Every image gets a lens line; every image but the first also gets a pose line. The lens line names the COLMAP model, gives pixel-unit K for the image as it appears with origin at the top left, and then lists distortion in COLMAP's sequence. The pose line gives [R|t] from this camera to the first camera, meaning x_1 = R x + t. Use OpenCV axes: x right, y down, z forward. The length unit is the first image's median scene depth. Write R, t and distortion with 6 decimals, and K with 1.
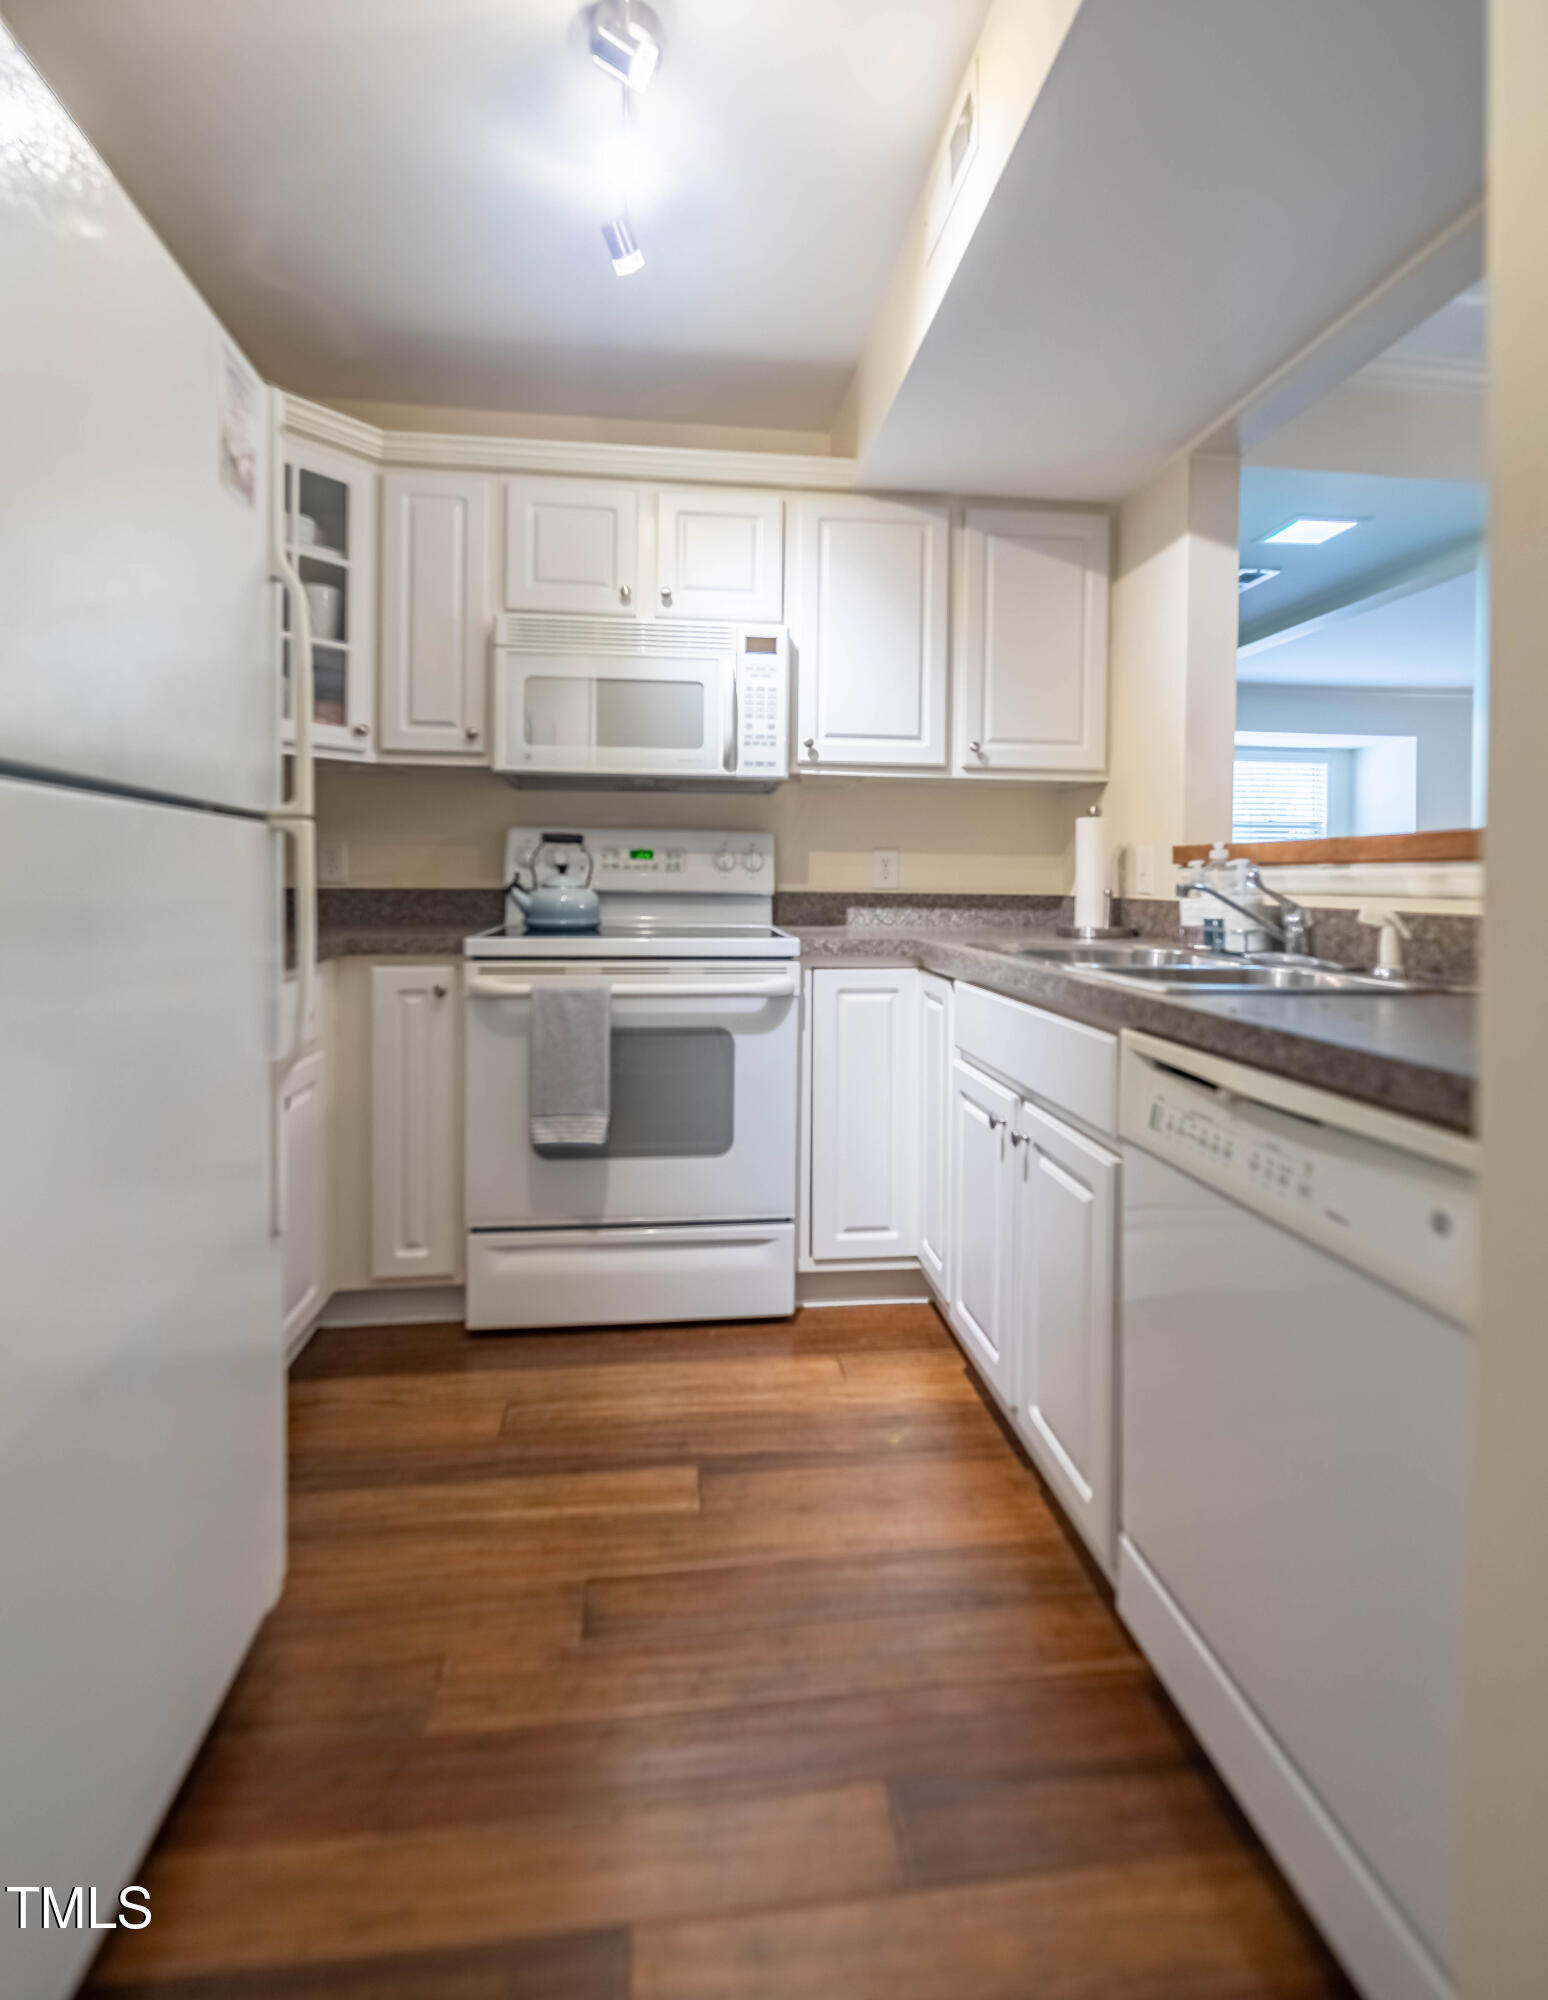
lens RADIAL K [[962.2, 0, 776.2], [0, 962.2, 894.0], [0, 0, 1]] dist [0.013361, 0.000061]
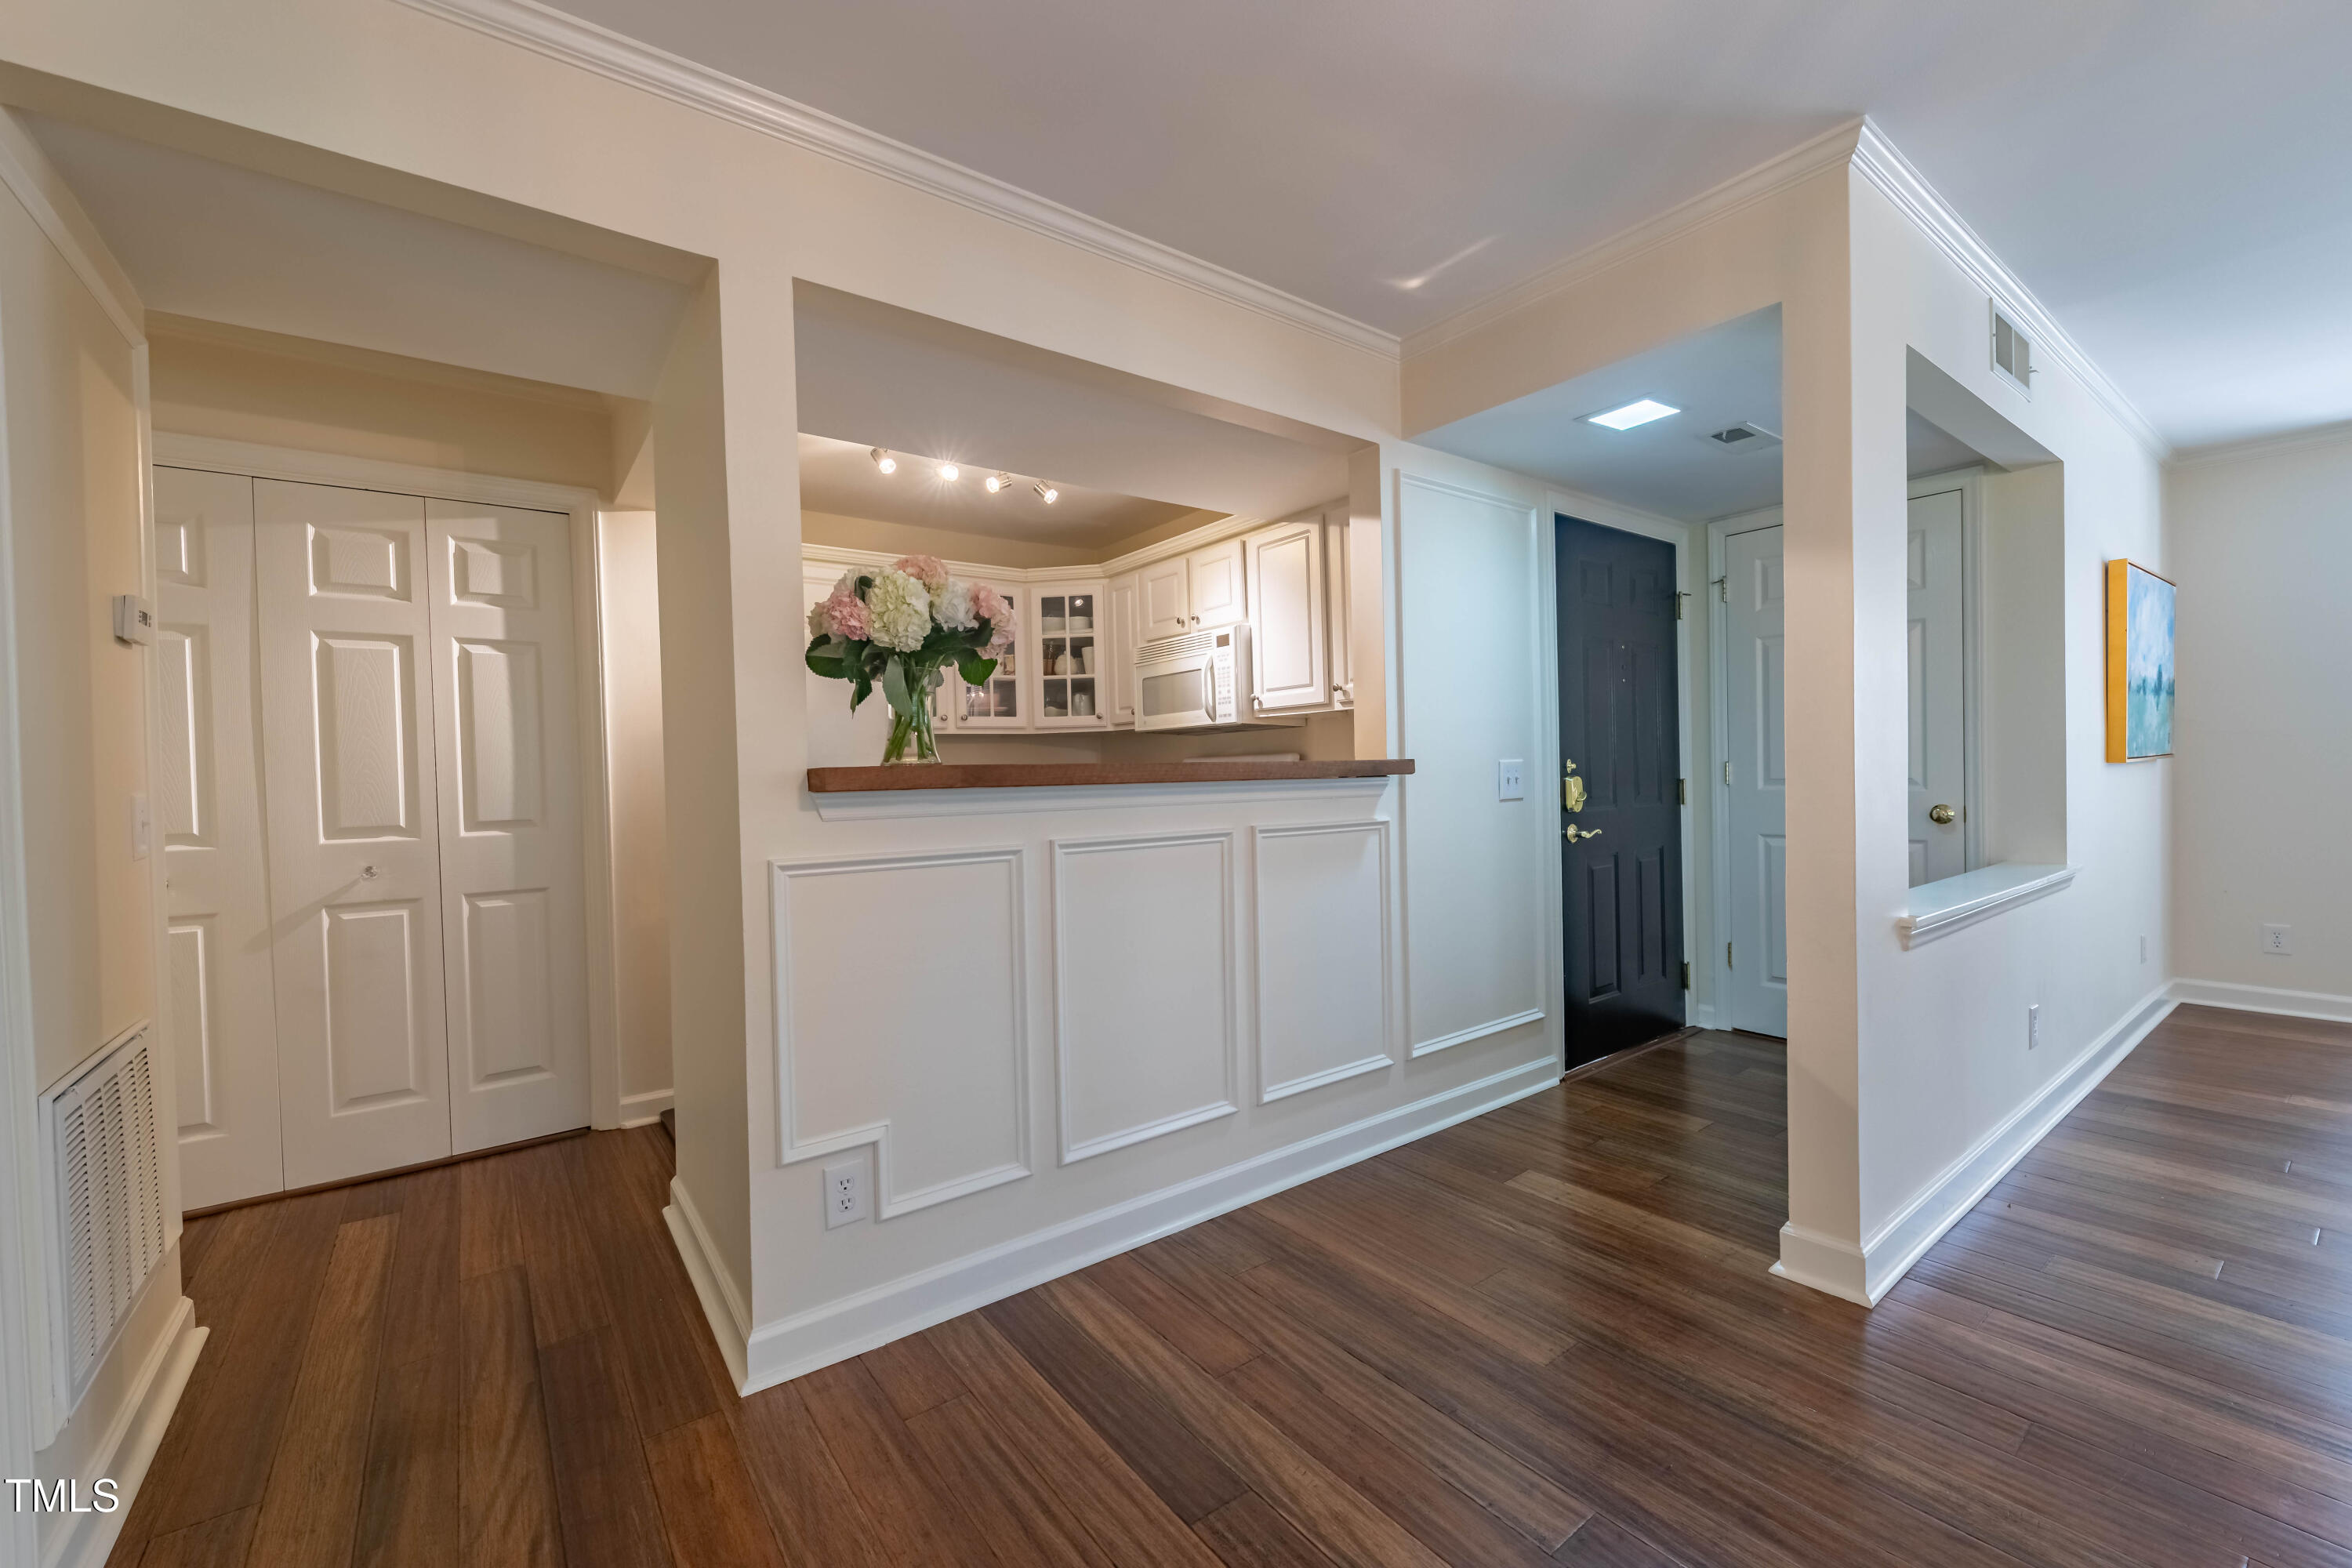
lens RADIAL K [[944.4, 0, 1181.9], [0, 944.4, 781.5], [0, 0, 1]] dist [0.005088, -0.003701]
pose [[0.494164, -0.011661, -0.869290, 1.282945], [0.017334, 0.999843, -0.003559, -0.023653], [0.869196, -0.013309, 0.494289, 0.176139]]
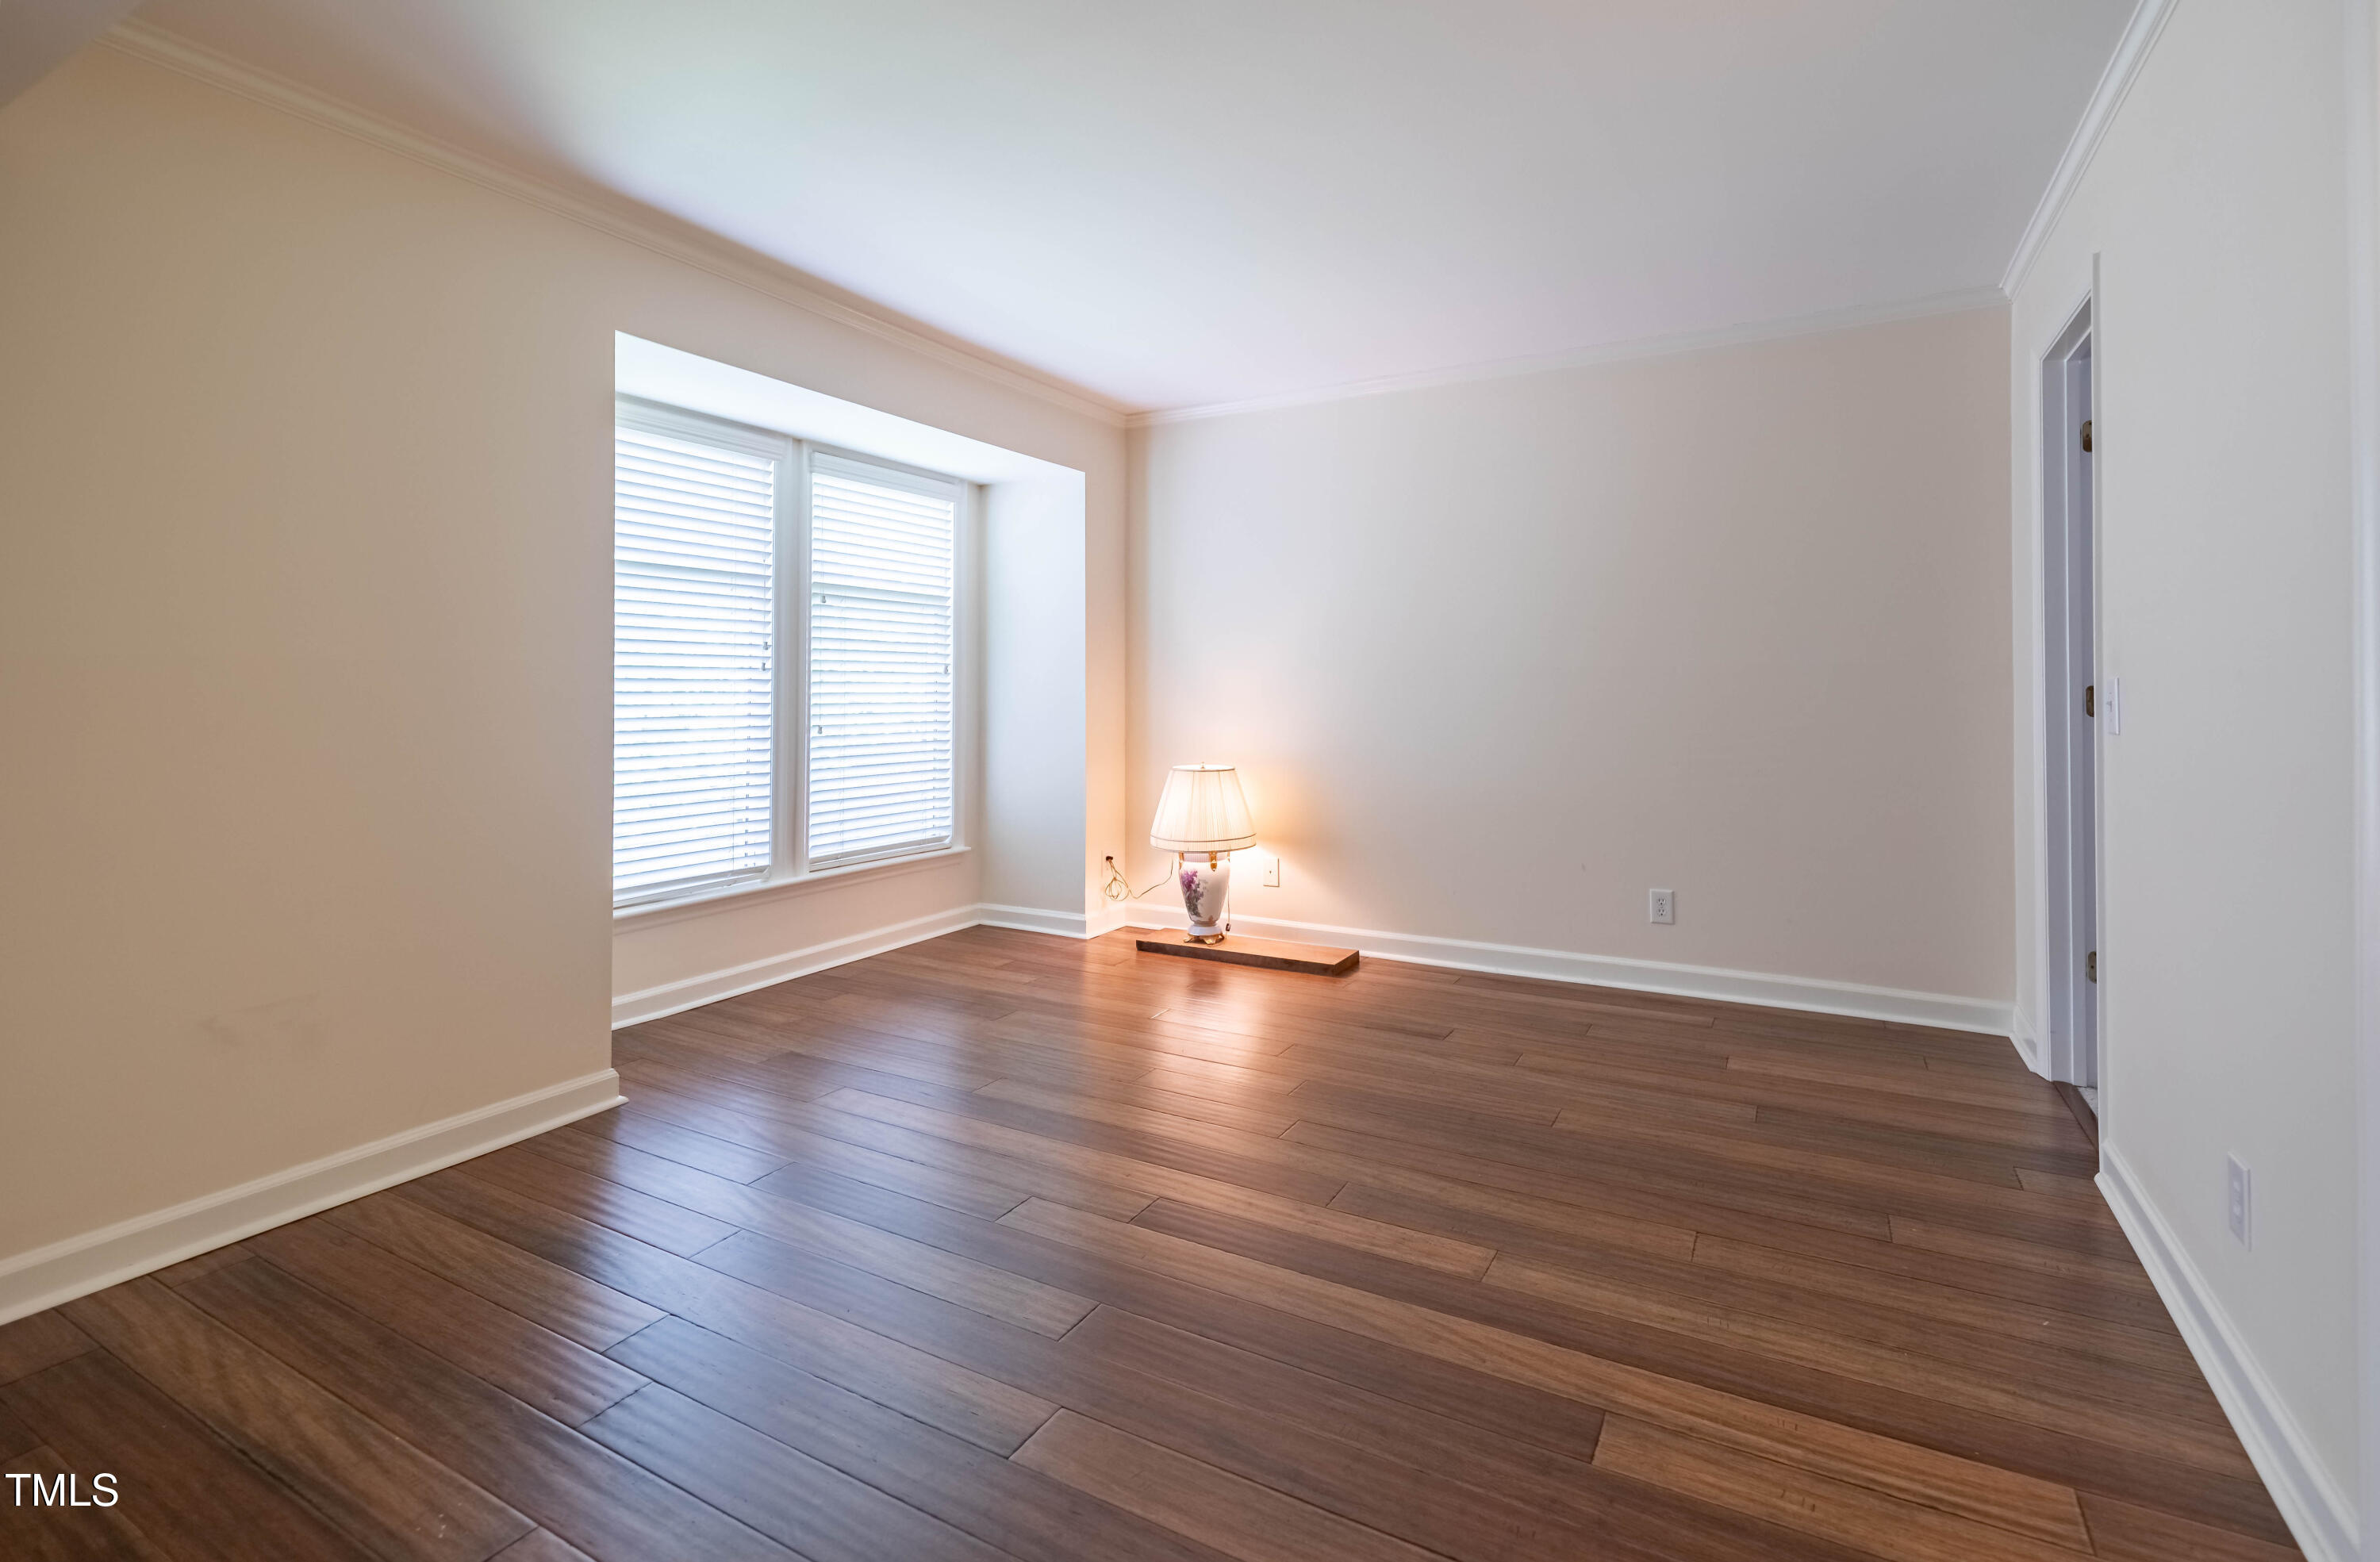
lens RADIAL K [[1036.2, 0, 1265.6], [0, 1036.2, 668.4], [0, 0, 1]] dist [0.003824, -0.000125]
pose [[0.559397, 0.009891, 0.828841, 0.392694], [0.013882, 0.999677, -0.021299, -0.036764], [-0.828784, 0.023421, 0.559078, 1.343382]]
